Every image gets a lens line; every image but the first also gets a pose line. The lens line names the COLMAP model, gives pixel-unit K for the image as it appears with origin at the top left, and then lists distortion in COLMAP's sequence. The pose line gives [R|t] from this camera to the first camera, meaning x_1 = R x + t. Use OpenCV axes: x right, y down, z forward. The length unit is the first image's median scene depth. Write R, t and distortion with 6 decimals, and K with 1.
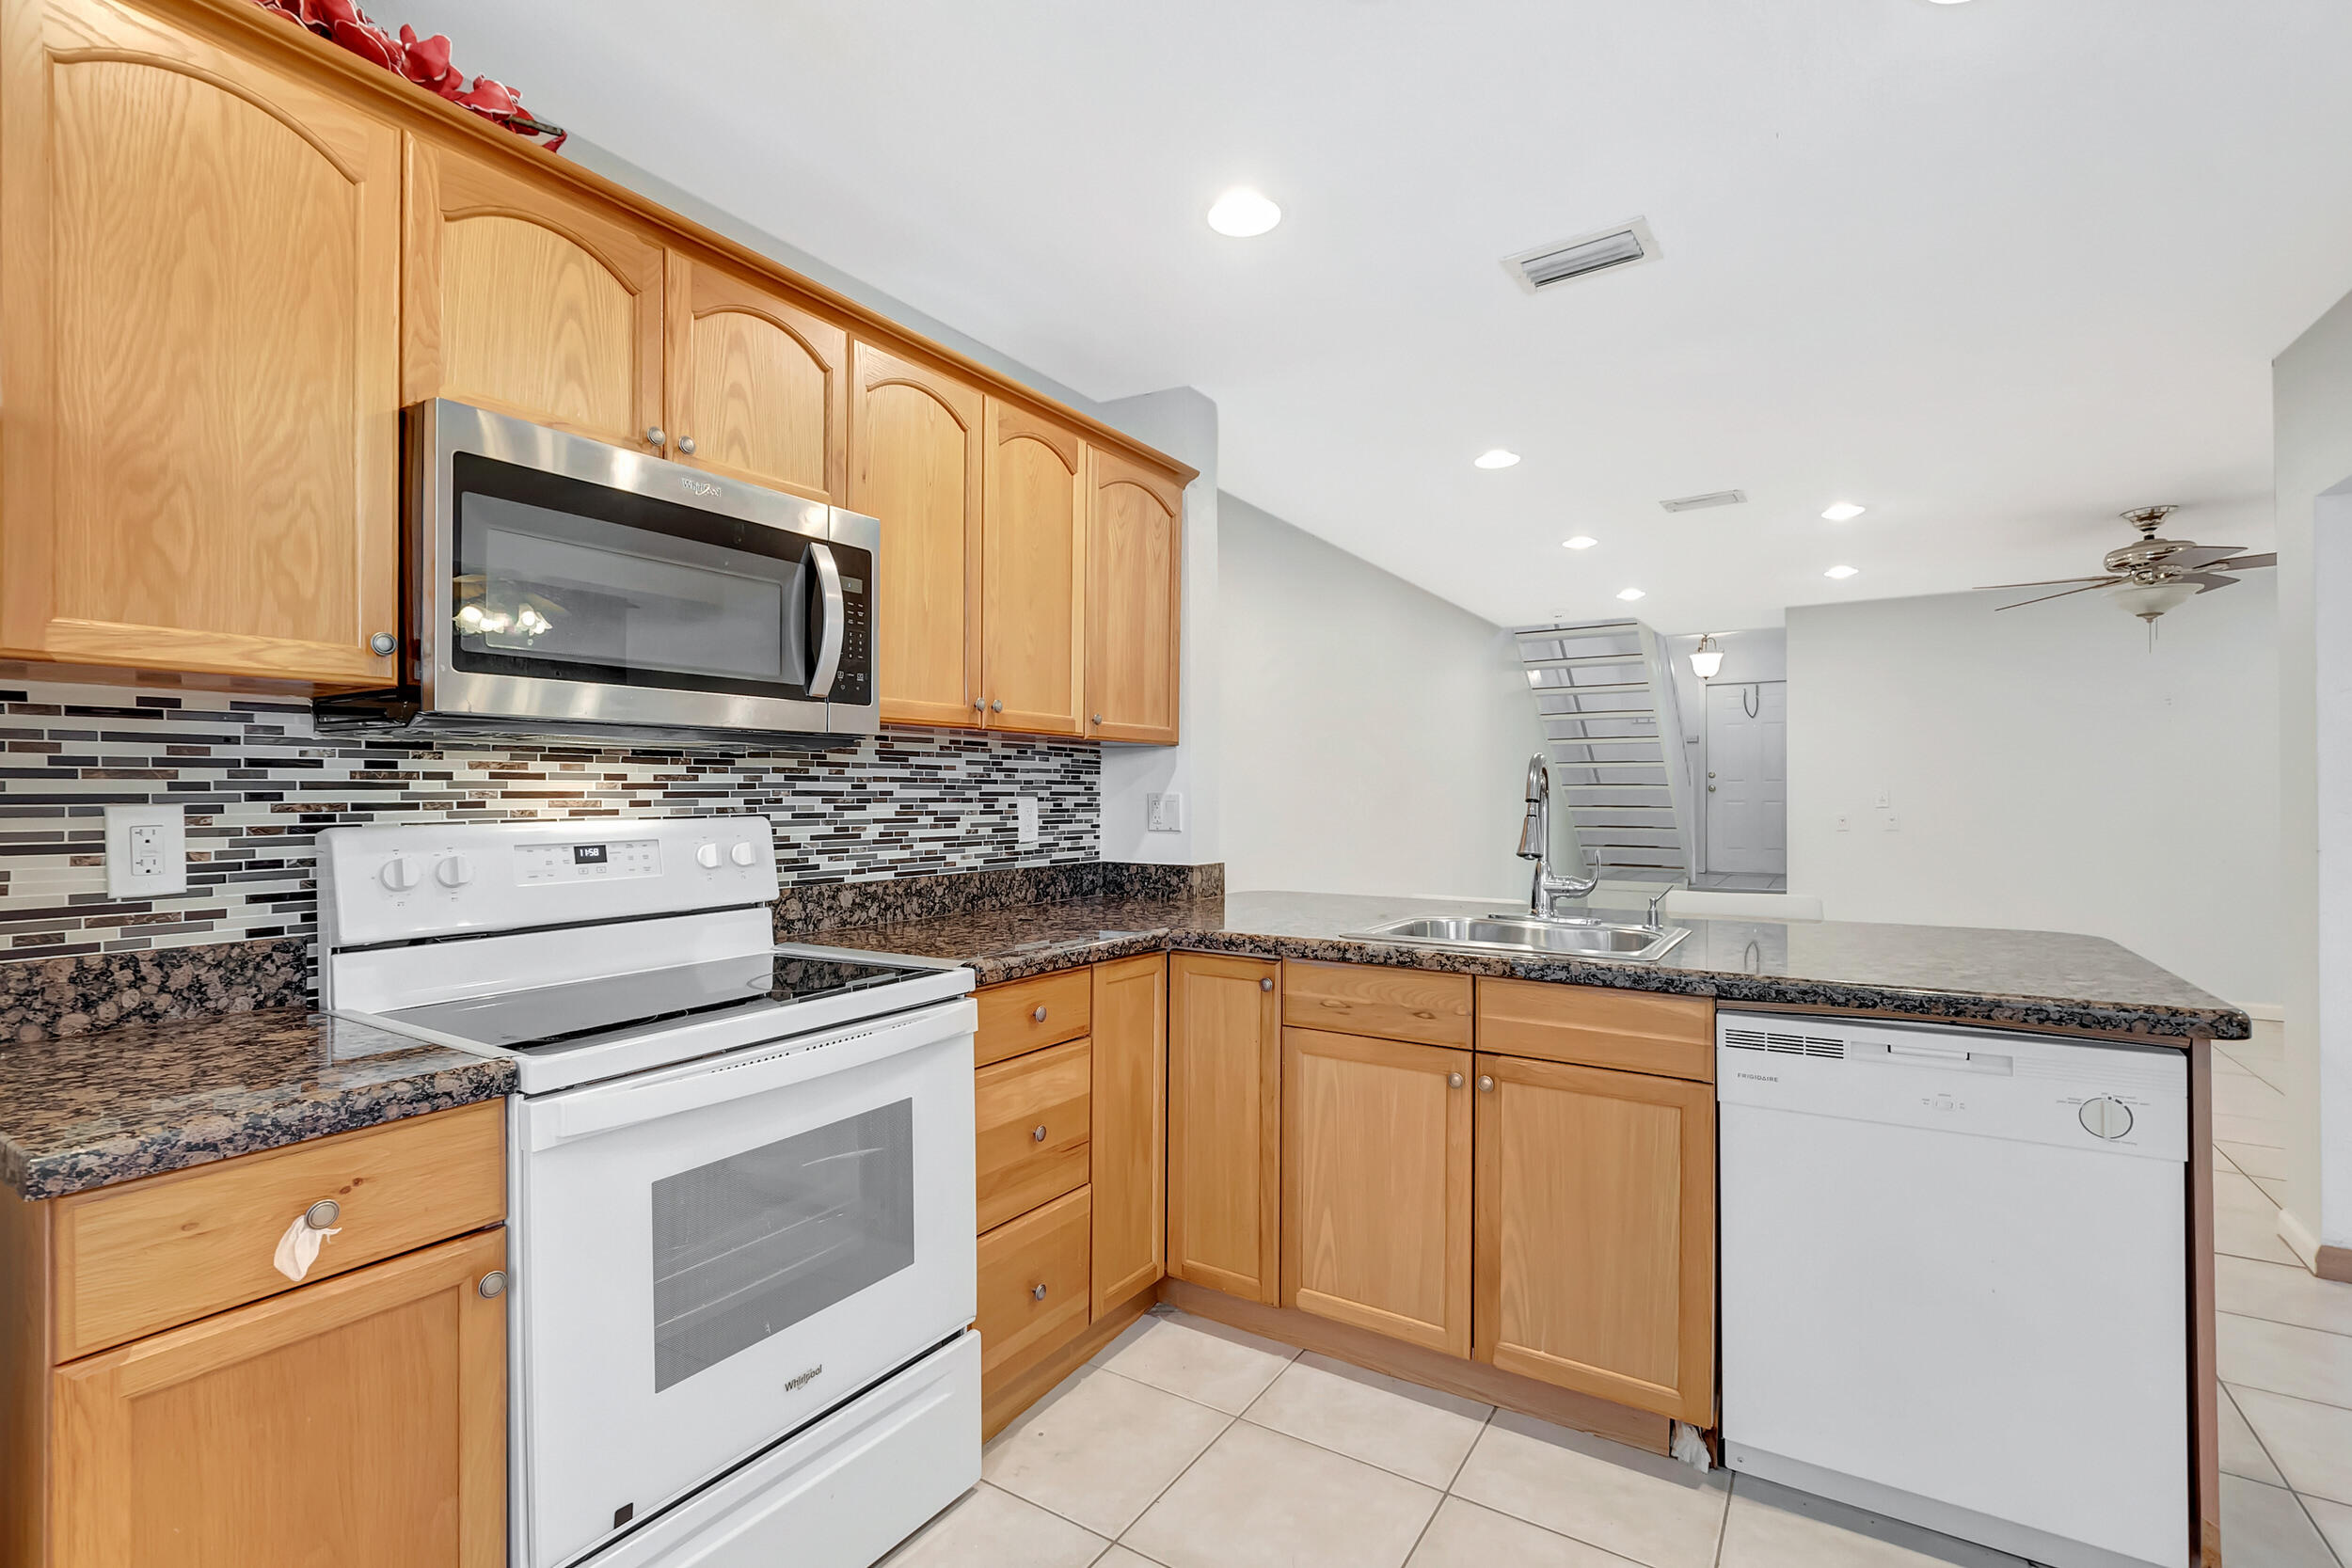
lens RADIAL K [[1057.2, 0, 1159.7], [0, 1057.2, 796.9], [0, 0, 1]] dist [-0.001238, -0.000979]
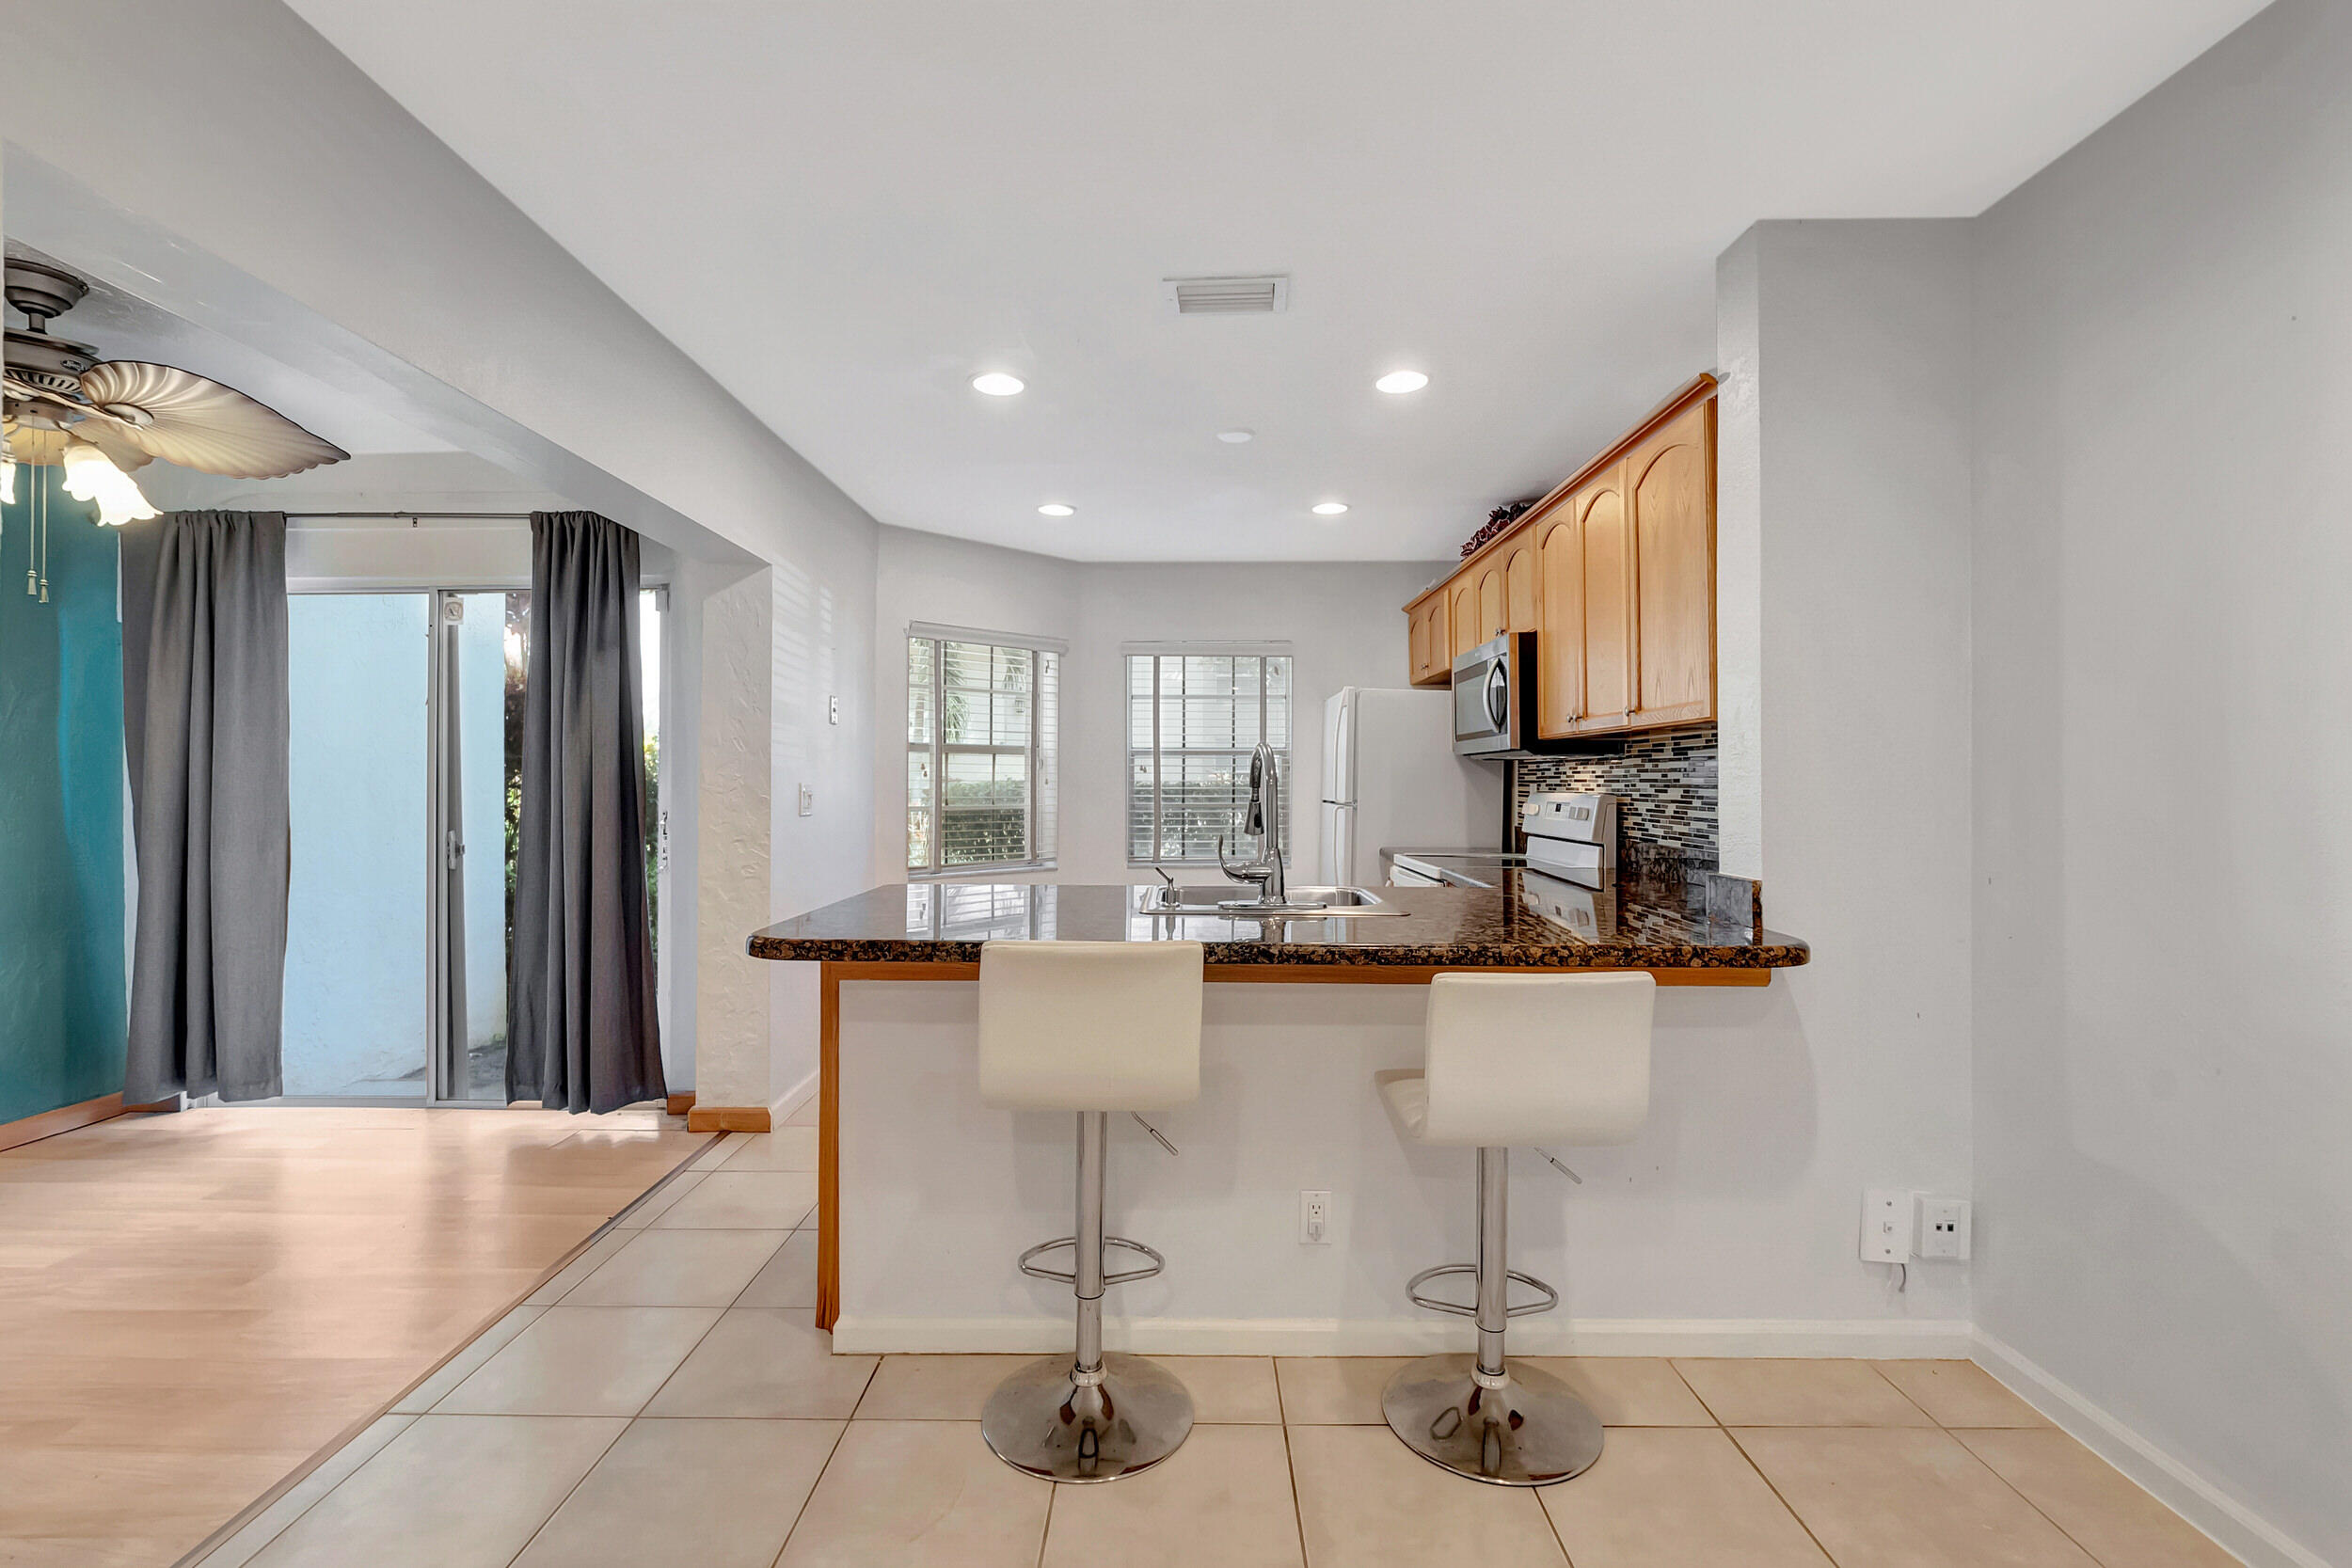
lens RADIAL K [[1023.9, 0, 1175.9], [0, 1023.9, 769.8], [0, 0, 1]] dist [-0.010312, -0.000555]
pose [[-0.841374, -0.007237, -0.540405, 1.006978], [-0.006027, 0.999974, -0.004008, -0.008688], [0.540420, -0.000116, -0.841395, 1.843710]]
